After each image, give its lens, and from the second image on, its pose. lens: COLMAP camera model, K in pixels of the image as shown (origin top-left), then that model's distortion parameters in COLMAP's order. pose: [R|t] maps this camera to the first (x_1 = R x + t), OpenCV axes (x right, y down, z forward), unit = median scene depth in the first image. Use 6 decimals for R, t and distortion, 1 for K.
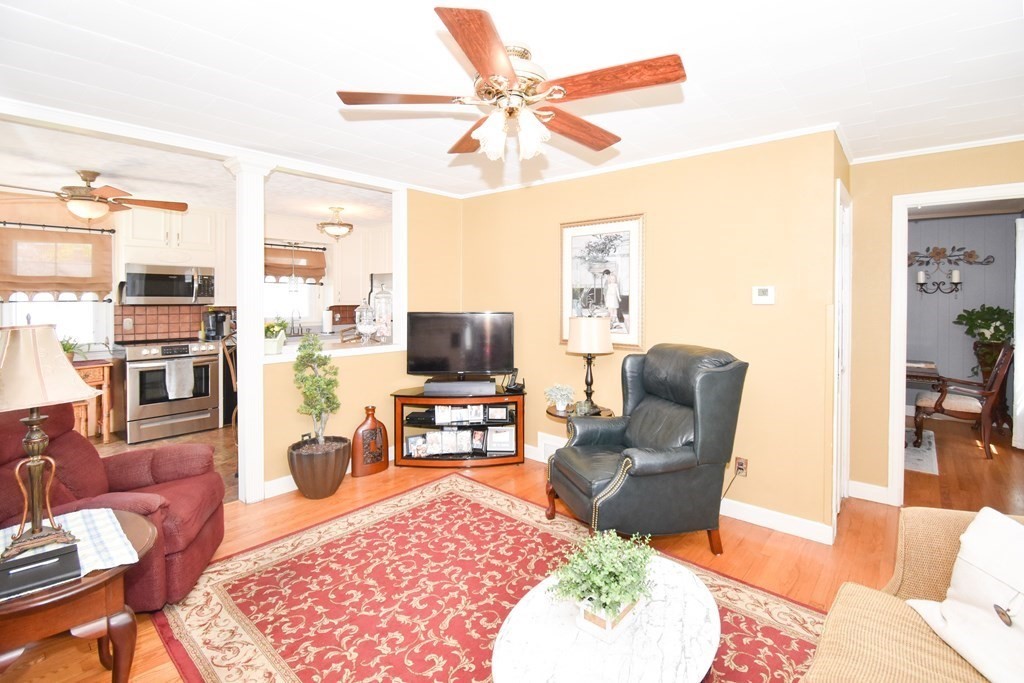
lens RADIAL K [[468.5, 0, 517.8], [0, 468.5, 301.1], [0, 0, 1]] dist [0.002424, -0.018208]
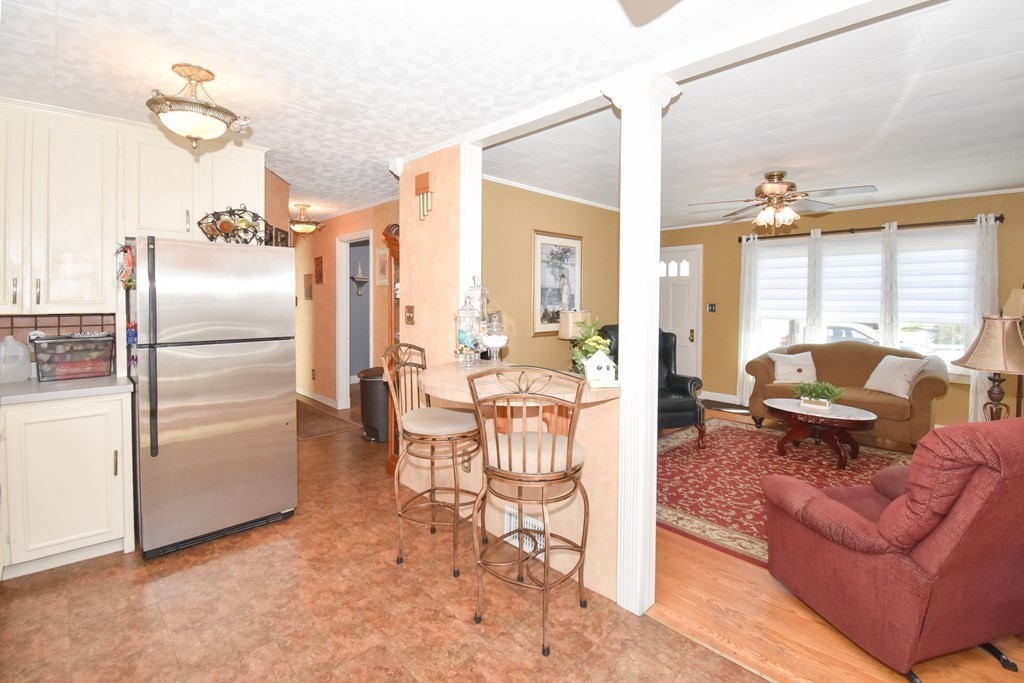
lens RADIAL K [[479.2, 0, 514.4], [0, 479.2, 299.2], [0, 0, 1]] dist [-0.000212, -0.007015]
pose [[0.098475, -0.008623, 0.995102, -1.502123], [0.003180, 0.999960, 0.008351, -0.011116], [-0.995134, 0.002342, 0.098499, 1.321594]]
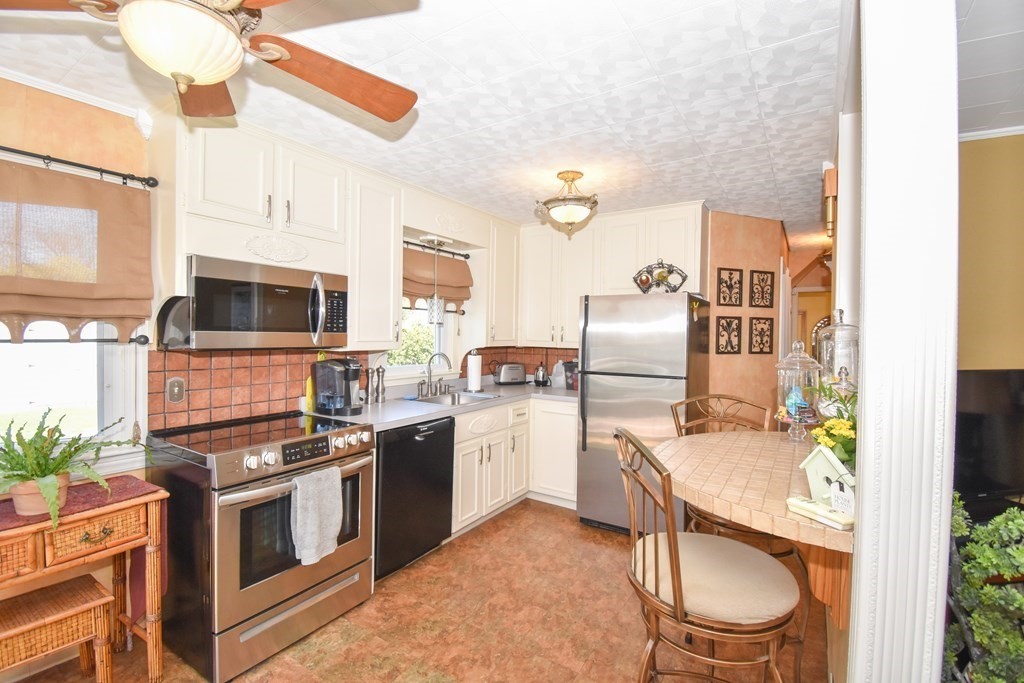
lens RADIAL K [[456.1, 0, 512.9], [0, 456.1, 337.8], [0, 0, 1]] dist [0.001135, -0.017362]
pose [[0.991400, 0.007661, 0.130641, -1.010769], [-0.008049, 0.999965, 0.002438, -0.011611], [-0.130618, -0.003468, 0.991427, 0.909843]]
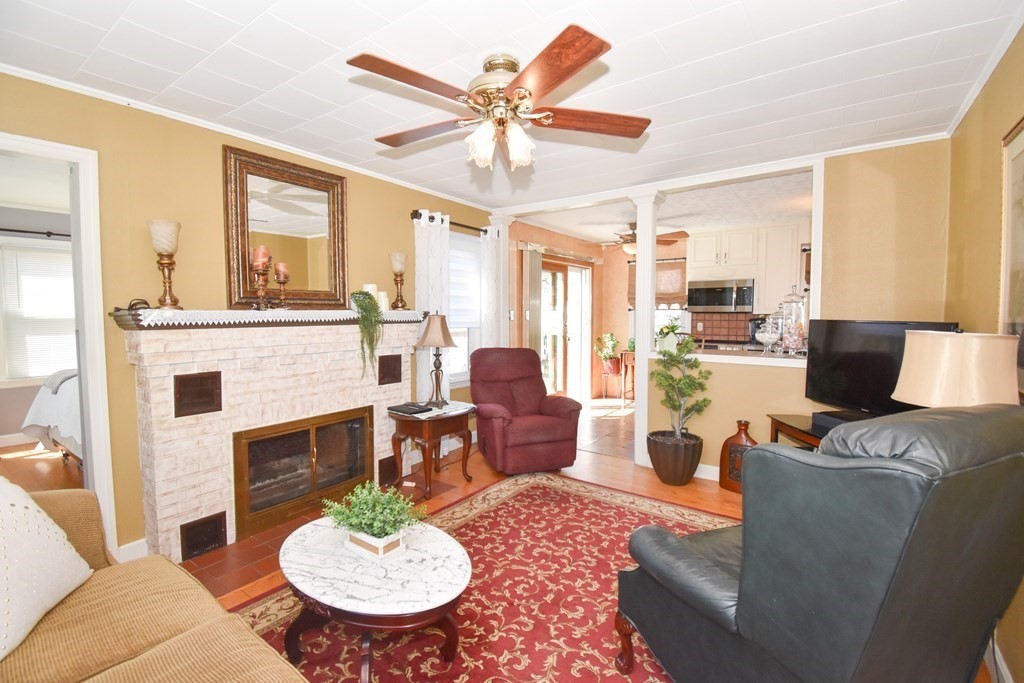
lens RADIAL K [[446.9, 0, 510.3], [0, 446.9, 339.6], [0, 0, 1]] dist [-0.000494, -0.022902]
pose [[0.071570, 0.062080, -0.995502, 0.711932], [-0.005284, 0.998071, 0.061861, 0.017348], [0.997422, 0.000833, 0.071760, 0.658951]]
